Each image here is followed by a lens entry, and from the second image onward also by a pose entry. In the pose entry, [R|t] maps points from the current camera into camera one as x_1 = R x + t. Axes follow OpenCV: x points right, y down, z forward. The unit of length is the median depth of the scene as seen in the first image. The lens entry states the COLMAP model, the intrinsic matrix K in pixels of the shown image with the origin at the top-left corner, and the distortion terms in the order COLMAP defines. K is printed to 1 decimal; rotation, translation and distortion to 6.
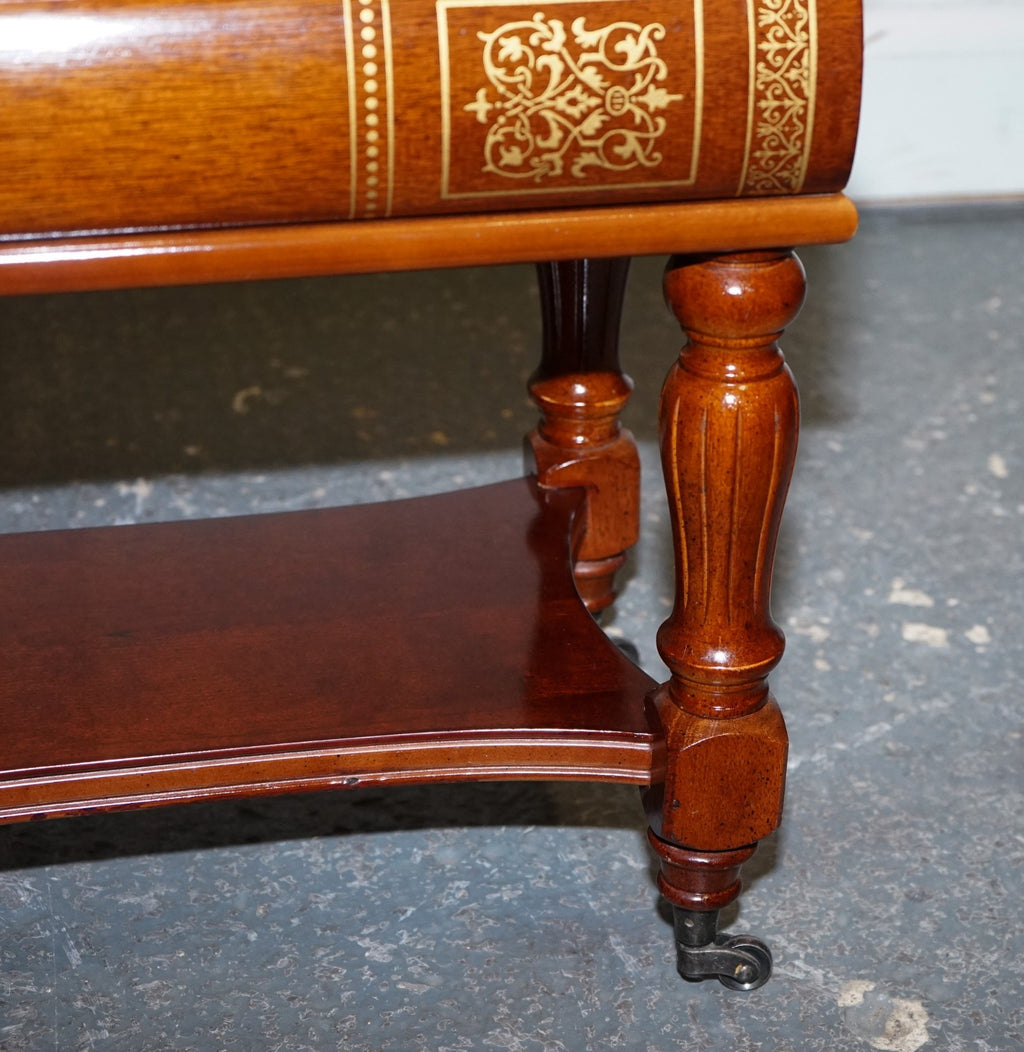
lens RADIAL K [[2609.5, 0, 705.7], [0, 2609.5, 527.4], [0, 0, 1]] dist [-0.037625, -0.007899]
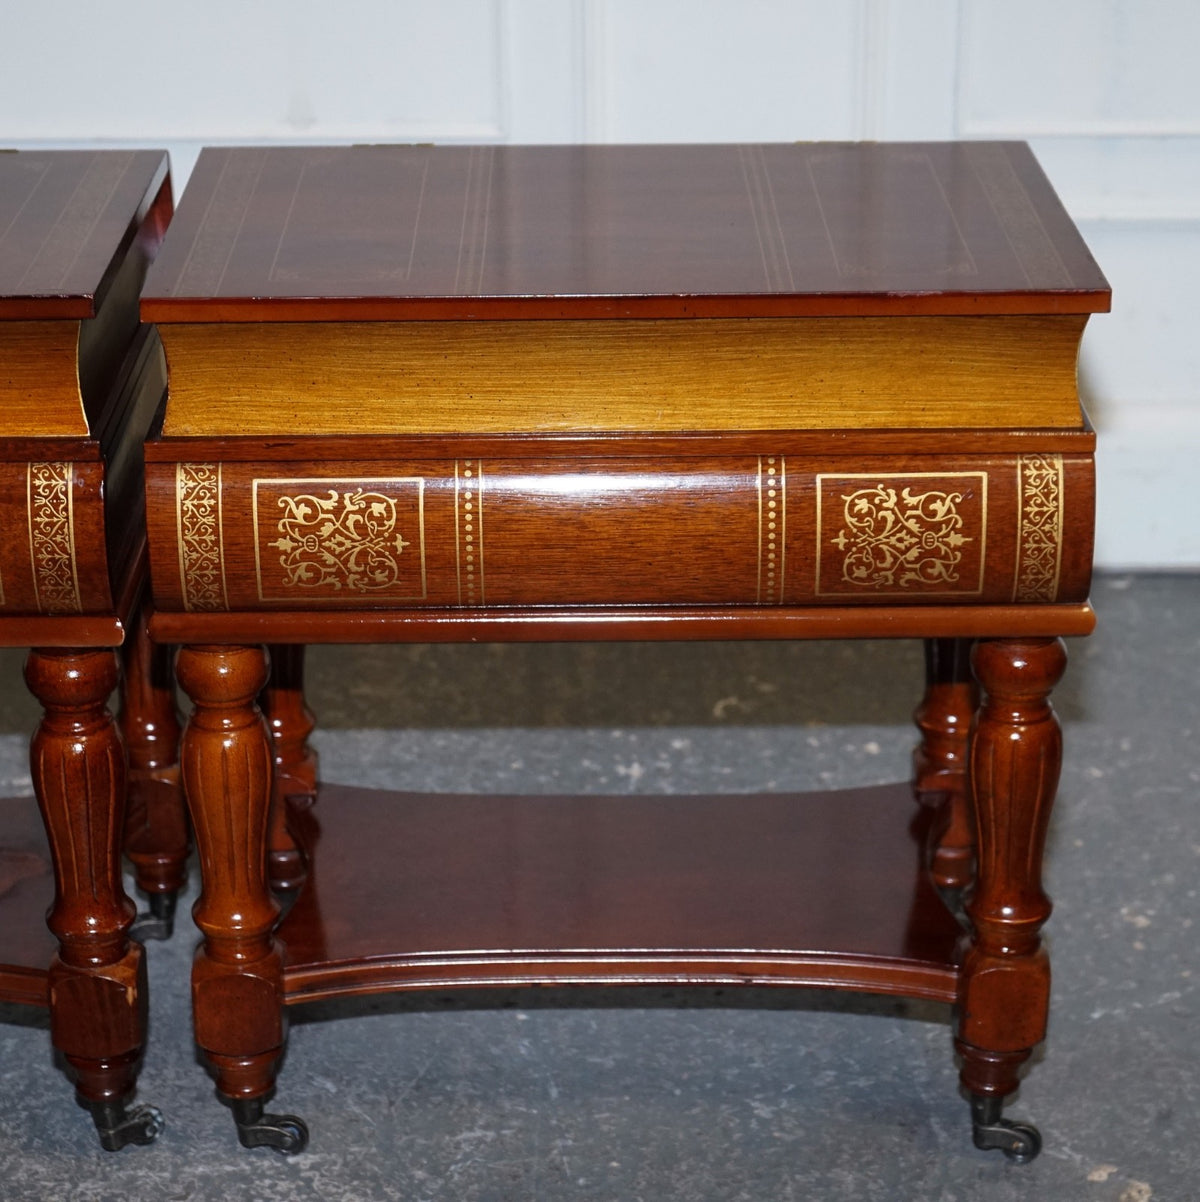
lens RADIAL K [[3040.0, 0, 602.6], [0, 3040.0, 583.4], [0, 0, 1]] dist [-0.031121, 0.137182]
pose [[0.968329, 0.054622, -0.243628, 0.219876], [-0.075546, 0.994135, -0.077379, 0.017455], [0.237973, 0.093334, 0.966777, -0.797918]]
